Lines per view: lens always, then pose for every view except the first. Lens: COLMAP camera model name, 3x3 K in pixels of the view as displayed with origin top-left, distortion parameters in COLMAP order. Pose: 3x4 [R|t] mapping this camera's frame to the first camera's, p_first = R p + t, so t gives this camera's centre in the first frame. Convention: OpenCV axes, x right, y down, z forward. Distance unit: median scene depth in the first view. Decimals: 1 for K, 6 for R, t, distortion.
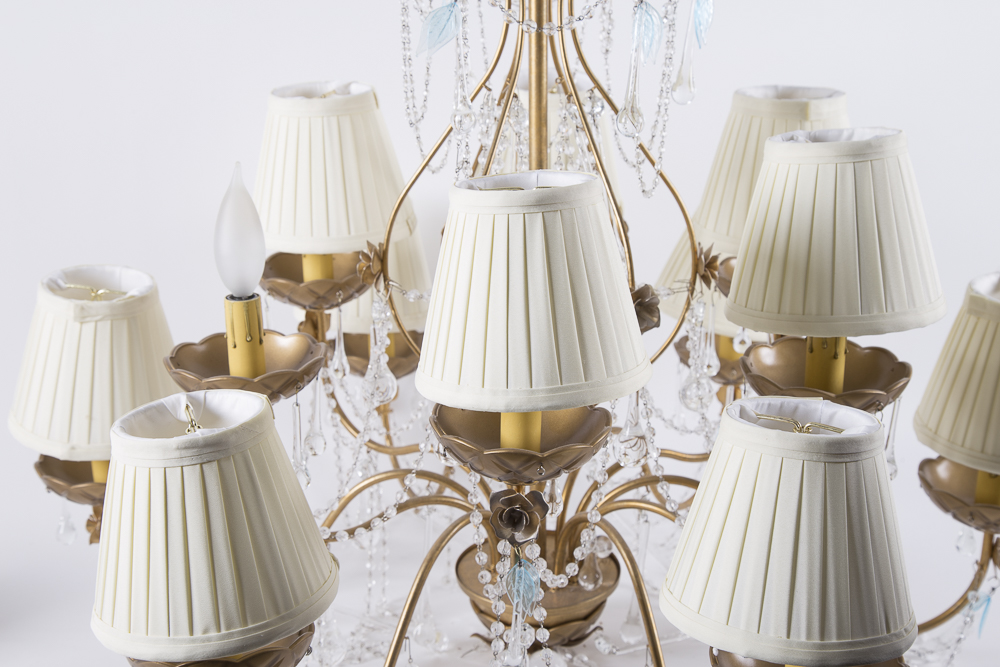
lens RADIAL K [[1560.8, 0, 493.8], [0, 1560.8, 338.0], [0, 0, 1]] dist [0.197010, 0.000000]
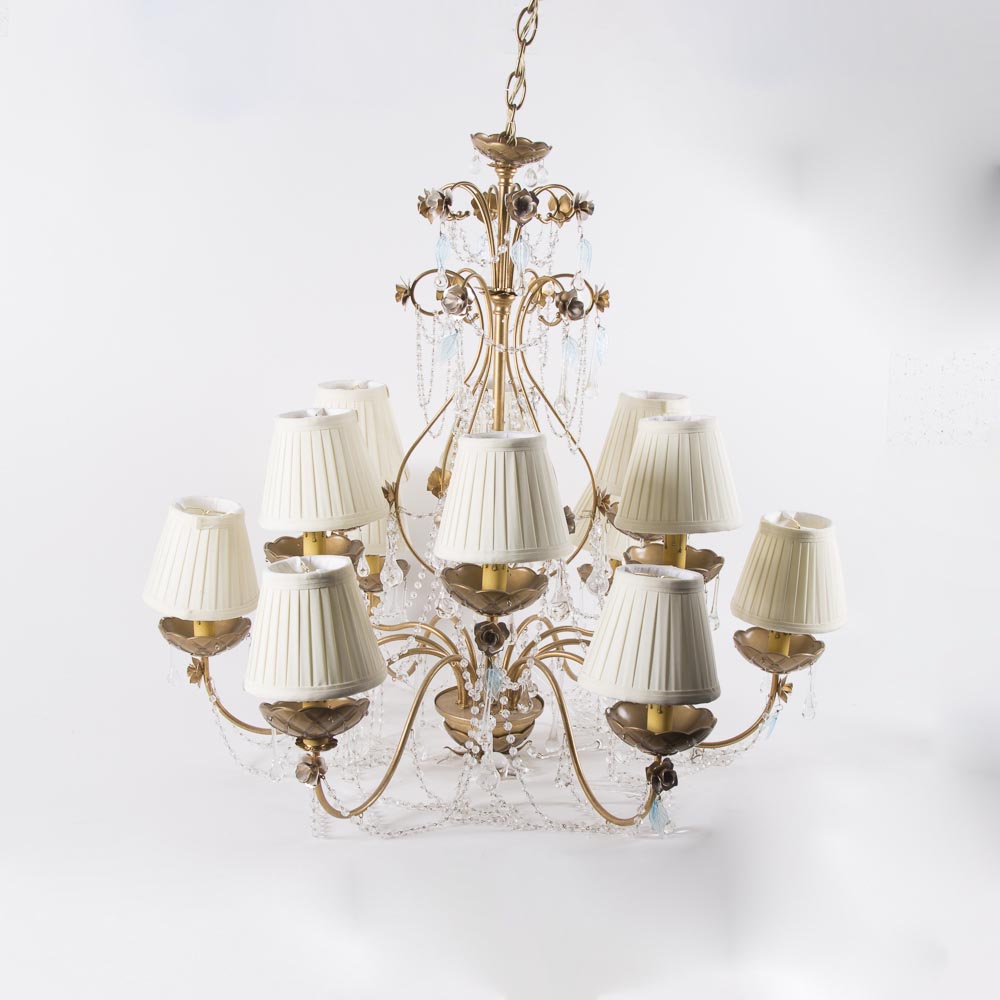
lens RADIAL K [[1660.6, 0, 502.0], [0, 1660.6, 503.7], [0, 0, 1]] dist [-0.071240, 0.000000]
pose [[0.996318, 0.021655, 0.082958, -0.106720], [-0.013218, 0.994806, -0.100931, 0.130580], [-0.084713, 0.099463, 0.991429, -0.663774]]
